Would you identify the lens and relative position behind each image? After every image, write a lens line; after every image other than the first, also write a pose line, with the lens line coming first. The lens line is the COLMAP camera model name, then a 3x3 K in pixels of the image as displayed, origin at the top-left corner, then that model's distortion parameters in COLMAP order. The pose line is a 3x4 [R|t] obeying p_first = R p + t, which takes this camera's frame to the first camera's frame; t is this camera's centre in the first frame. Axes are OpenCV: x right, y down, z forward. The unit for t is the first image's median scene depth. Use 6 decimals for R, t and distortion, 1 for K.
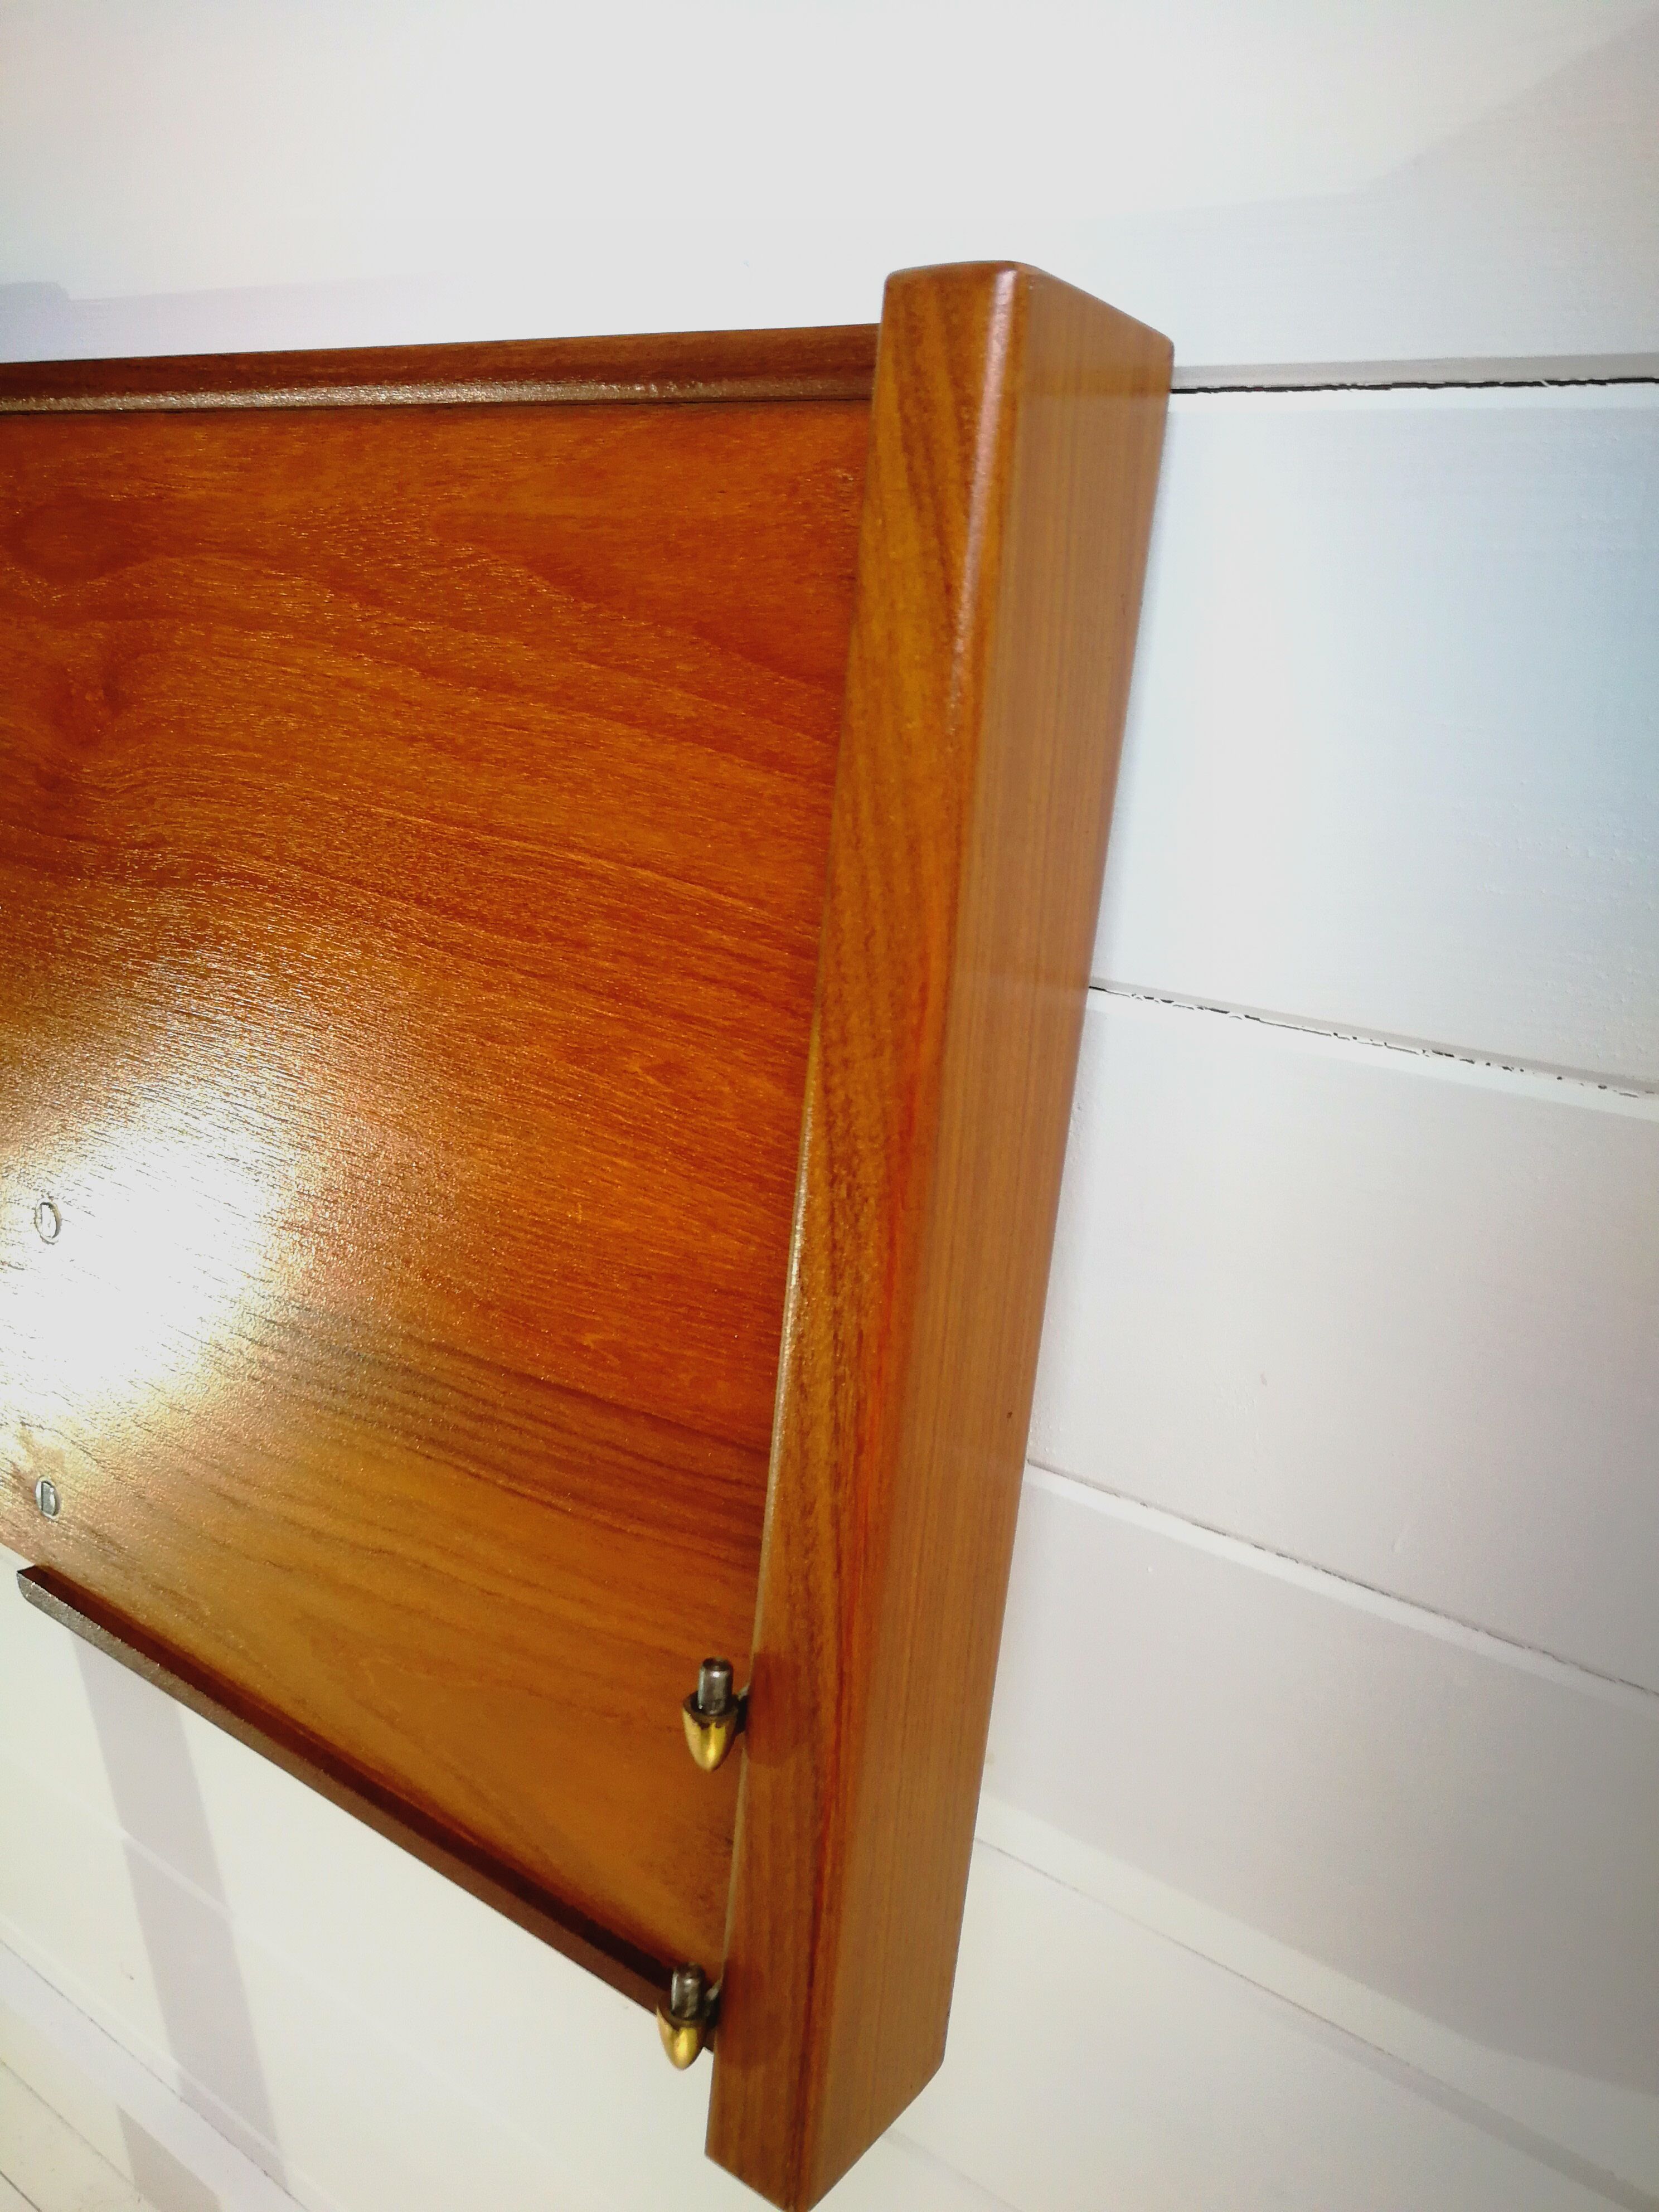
lens RADIAL K [[1763.7, 0, 829.5], [0, 1763.7, 1106.0], [0, 0, 1]] dist [-0.012034, 0.027809]
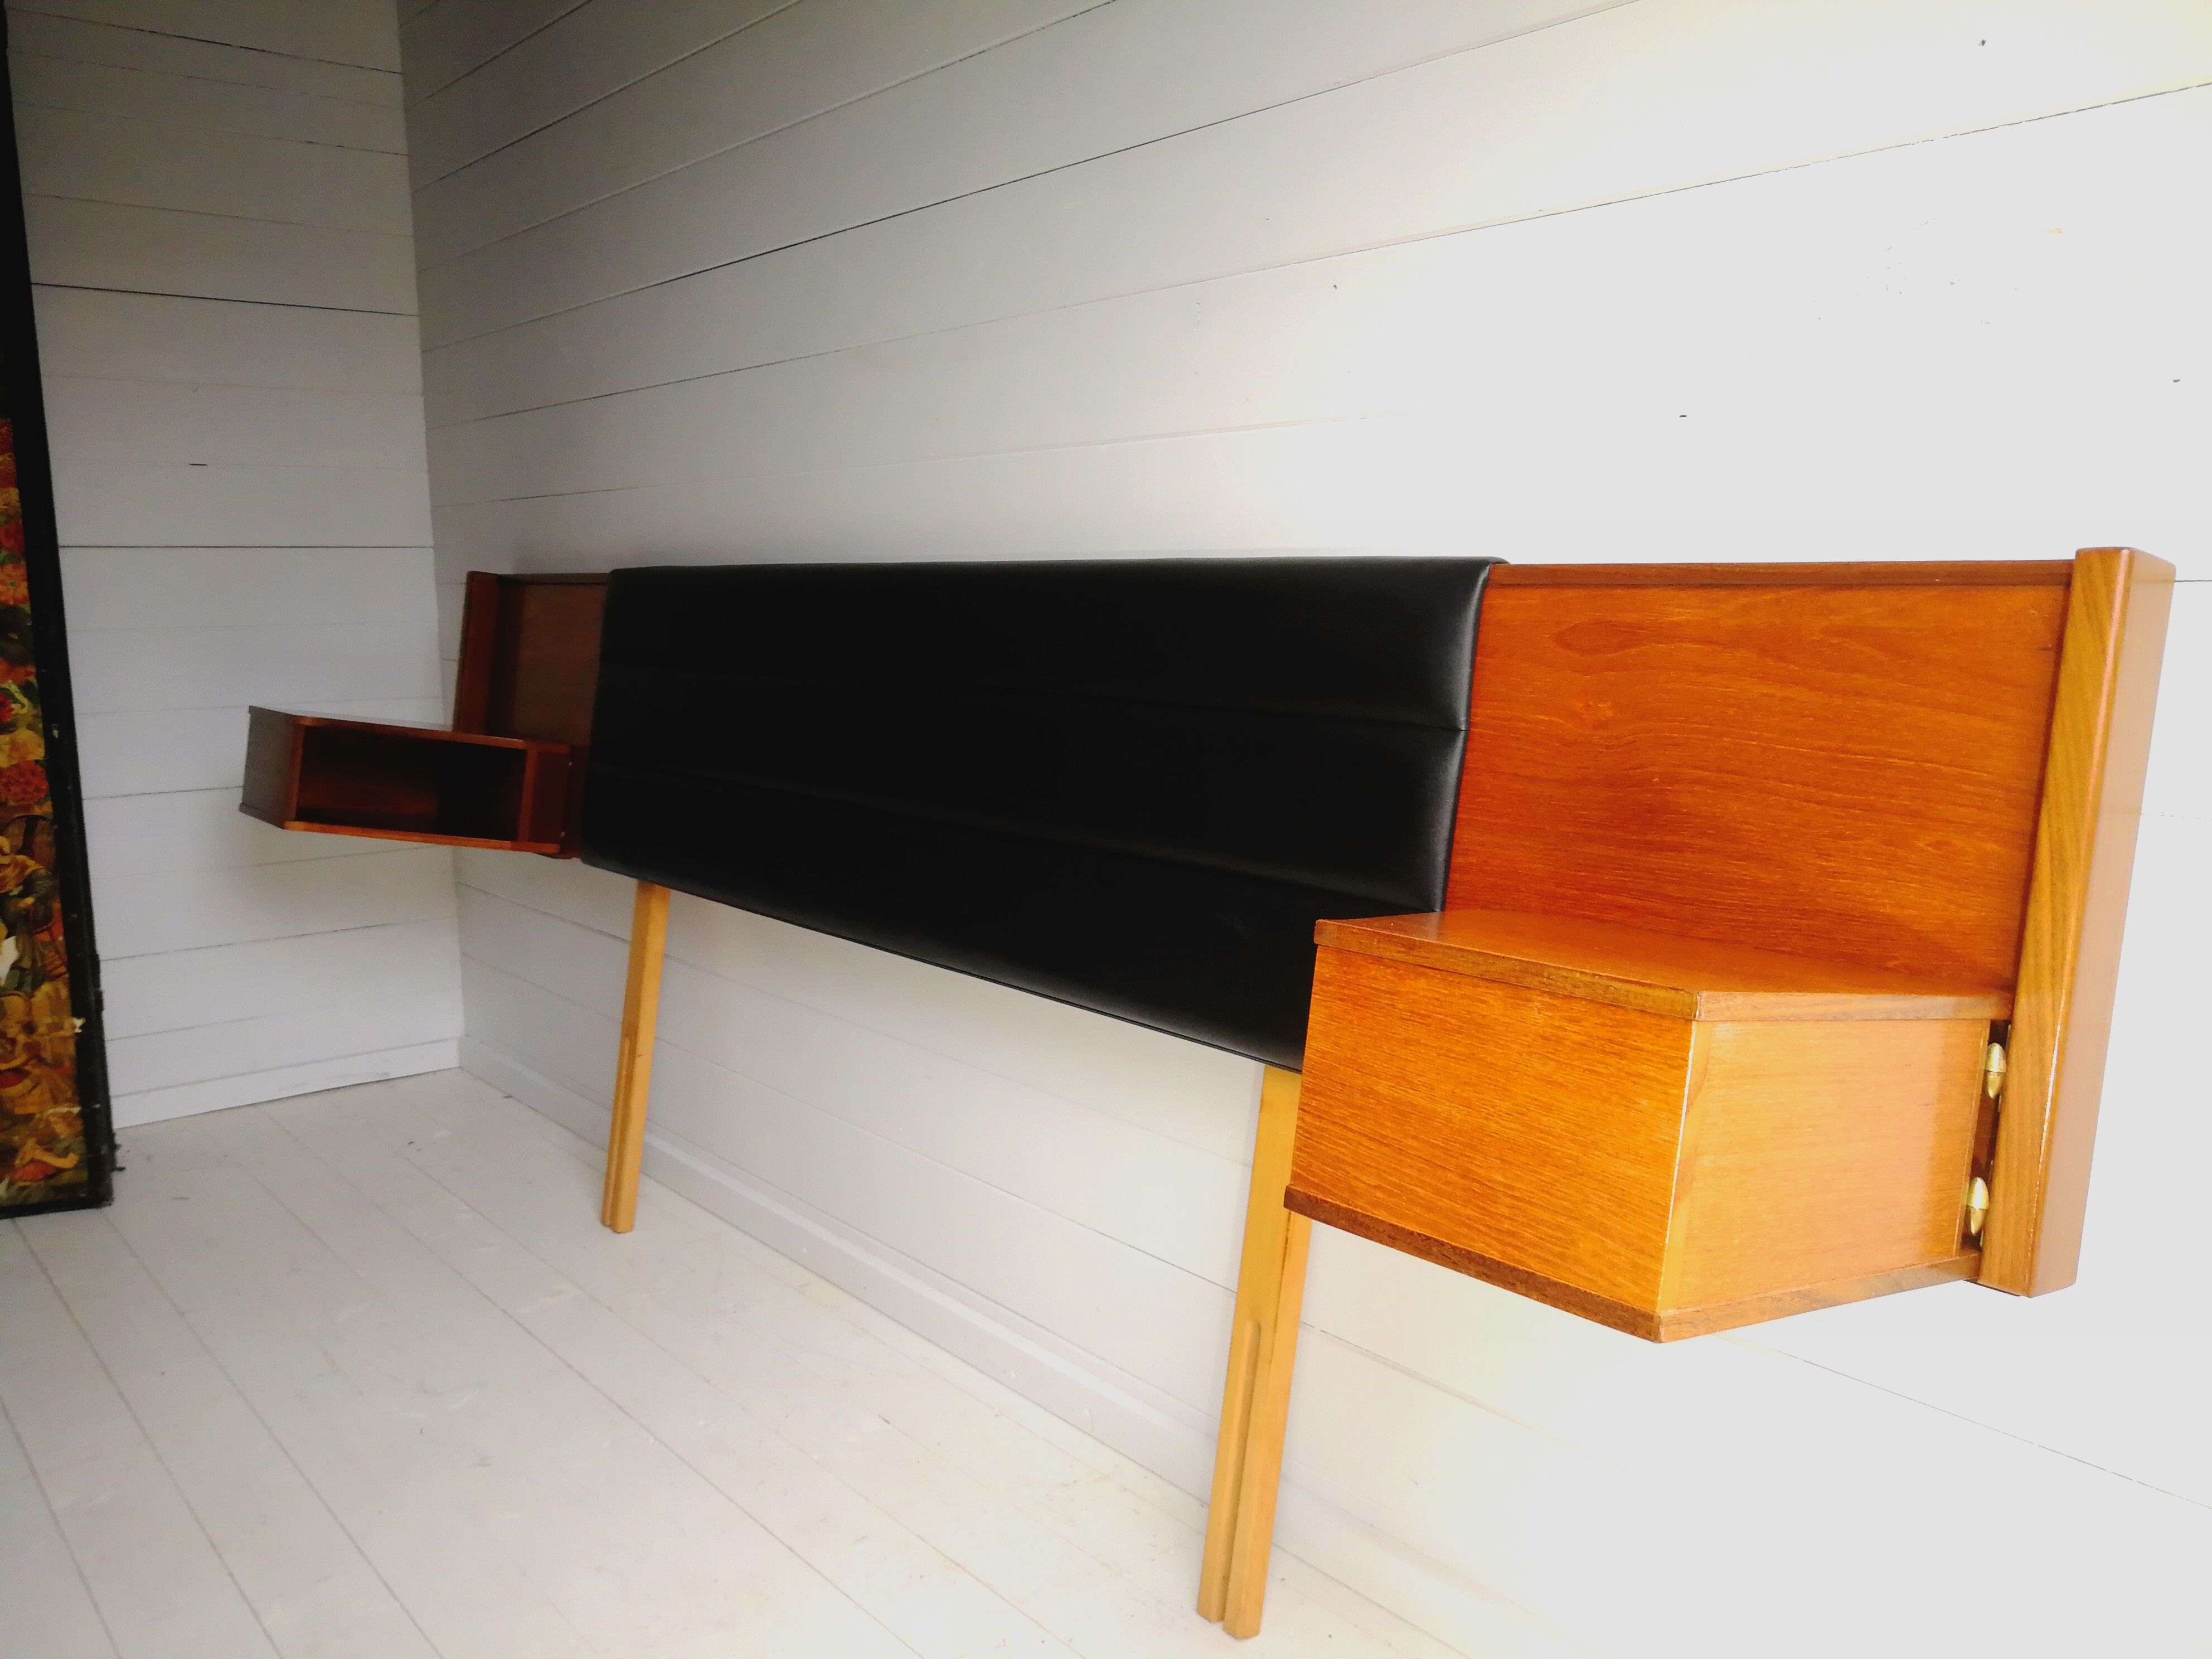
lens RADIAL K [[1763.7, 0, 1106.0], [0, 1763.7, 829.5], [0, 0, 1]] dist [-0.012034, 0.027809]
pose [[0.968446, 0.019478, -0.248460, -0.607337], [-0.069270, 0.978696, -0.193275, 0.514813], [0.239402, 0.204387, 0.949164, -1.605669]]
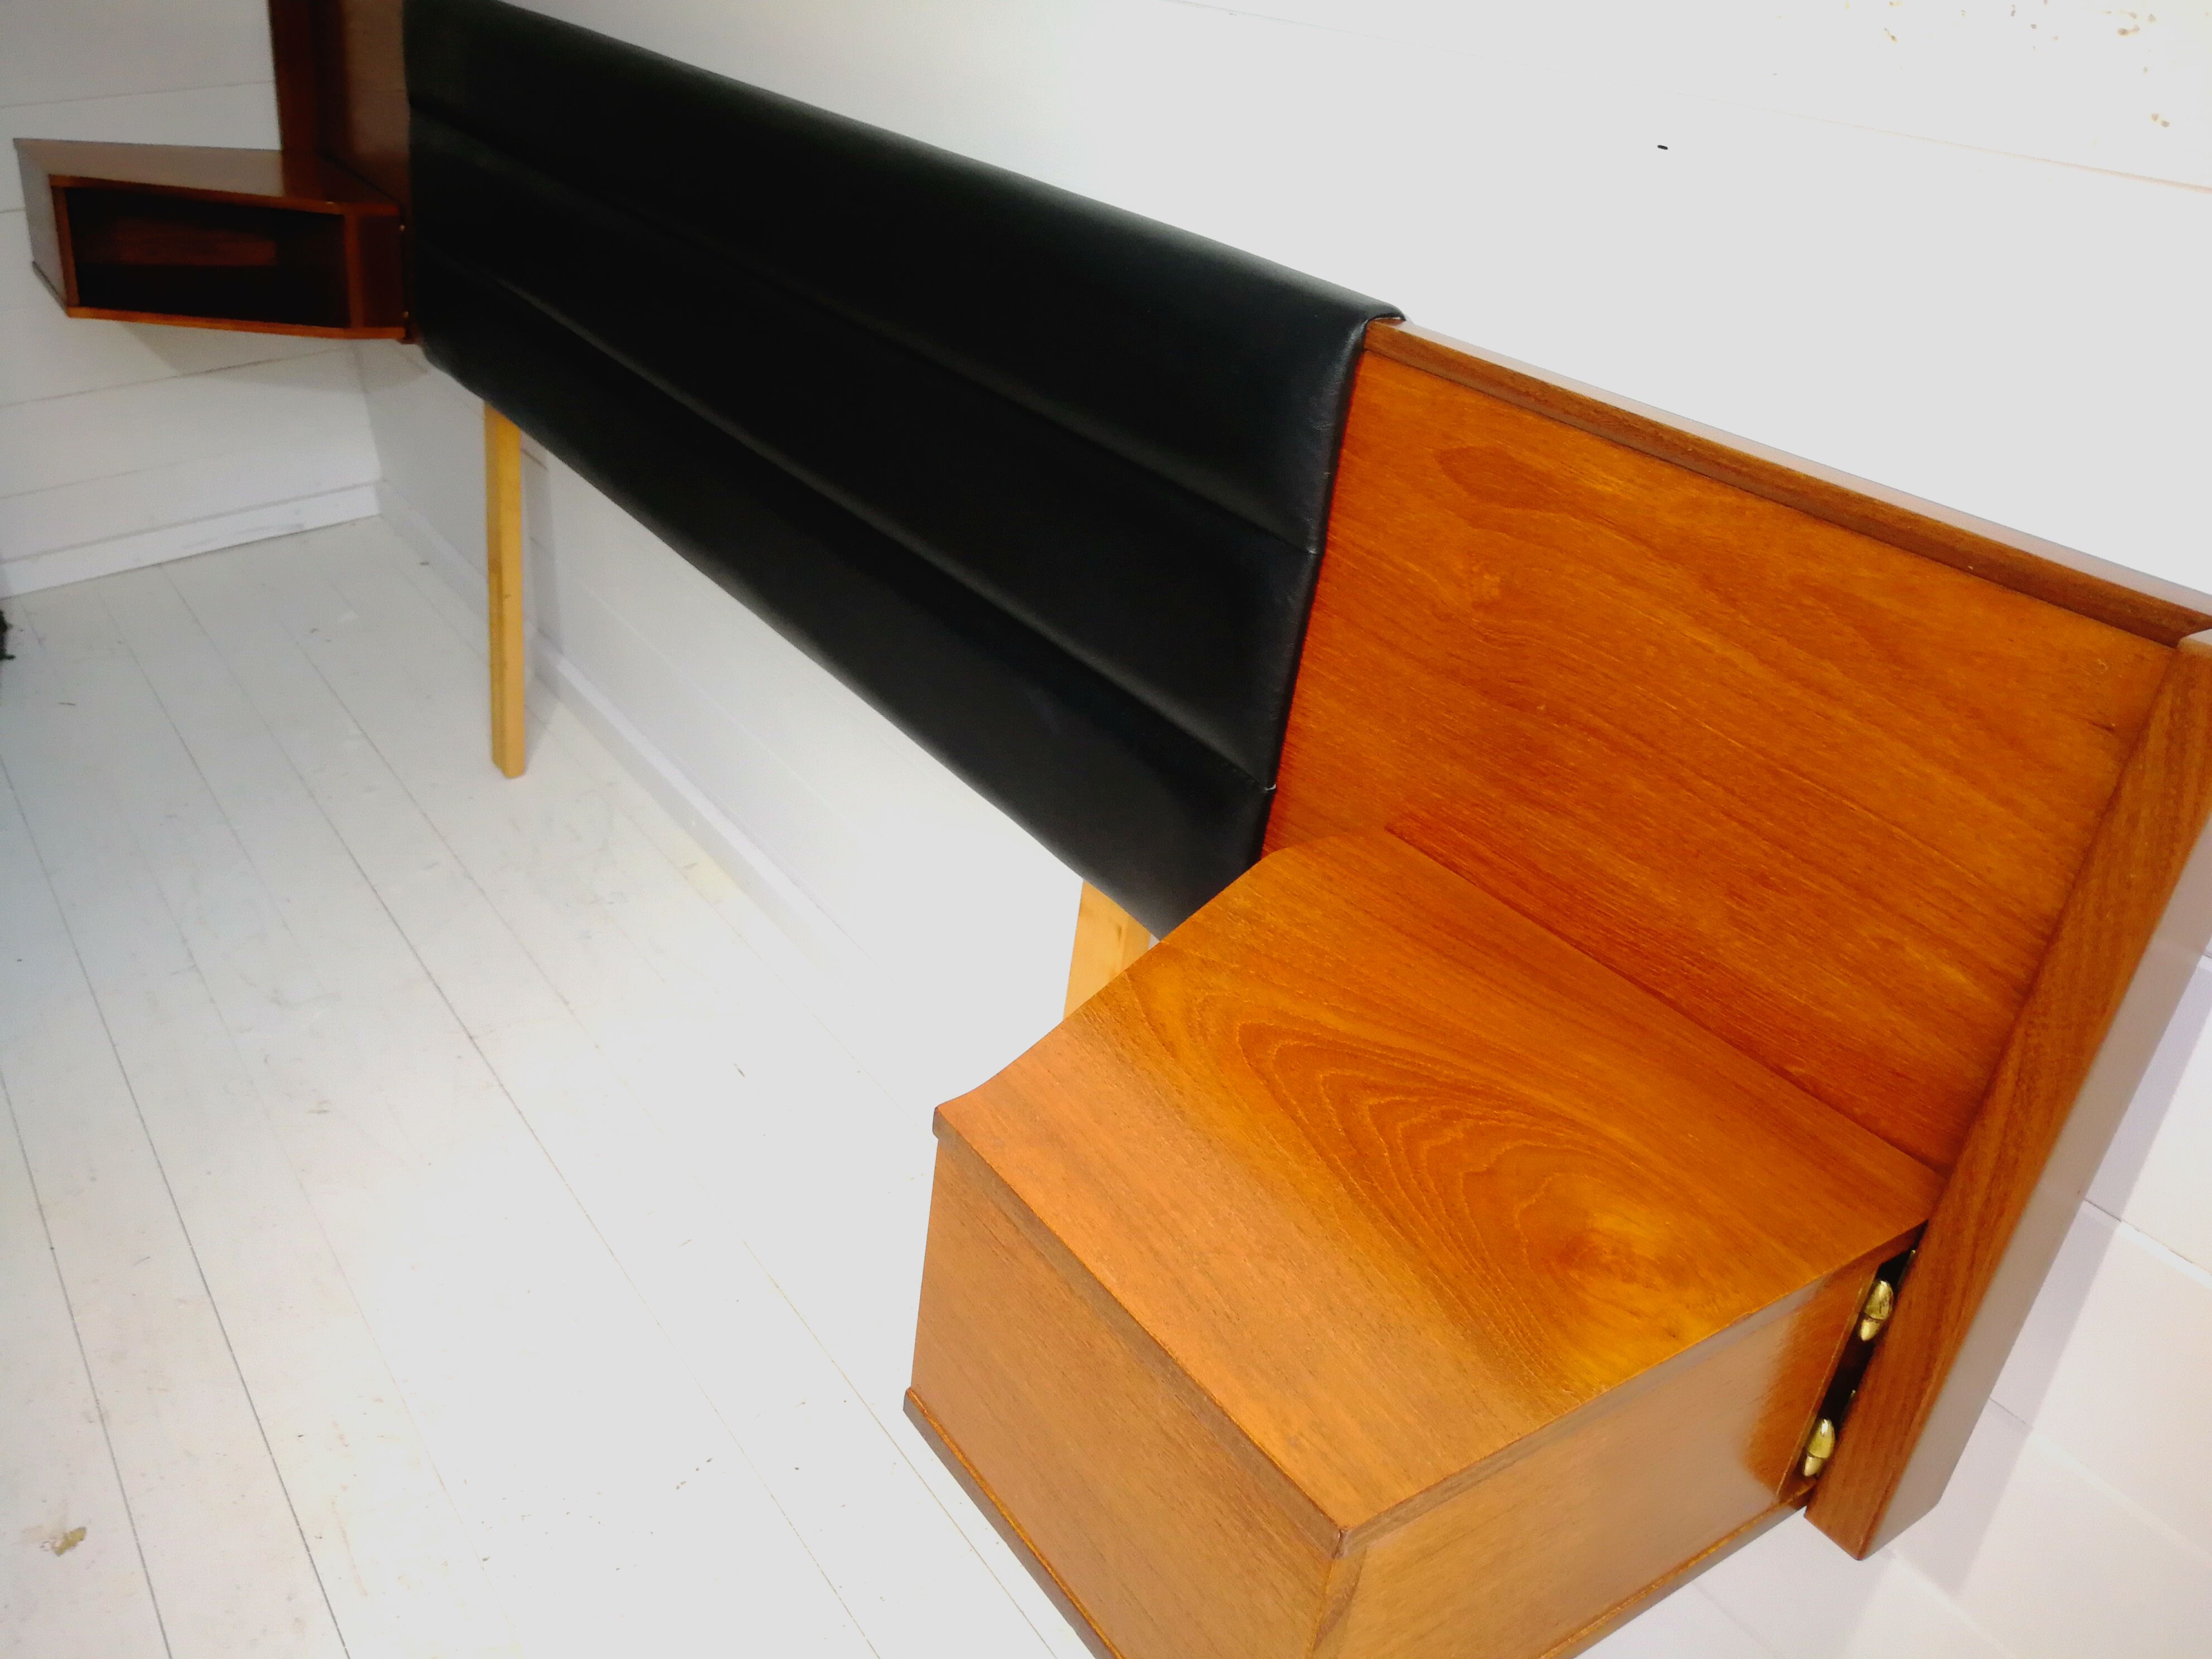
lens RADIAL K [[1763.7, 0, 1106.0], [0, 1763.7, 829.5], [0, 0, 1]] dist [-0.012034, 0.027809]
pose [[0.949763, 0.160982, -0.268394, -0.369273], [-0.098648, 0.967839, 0.231421, -0.443972], [0.297017, -0.193319, 0.935098, -0.778993]]
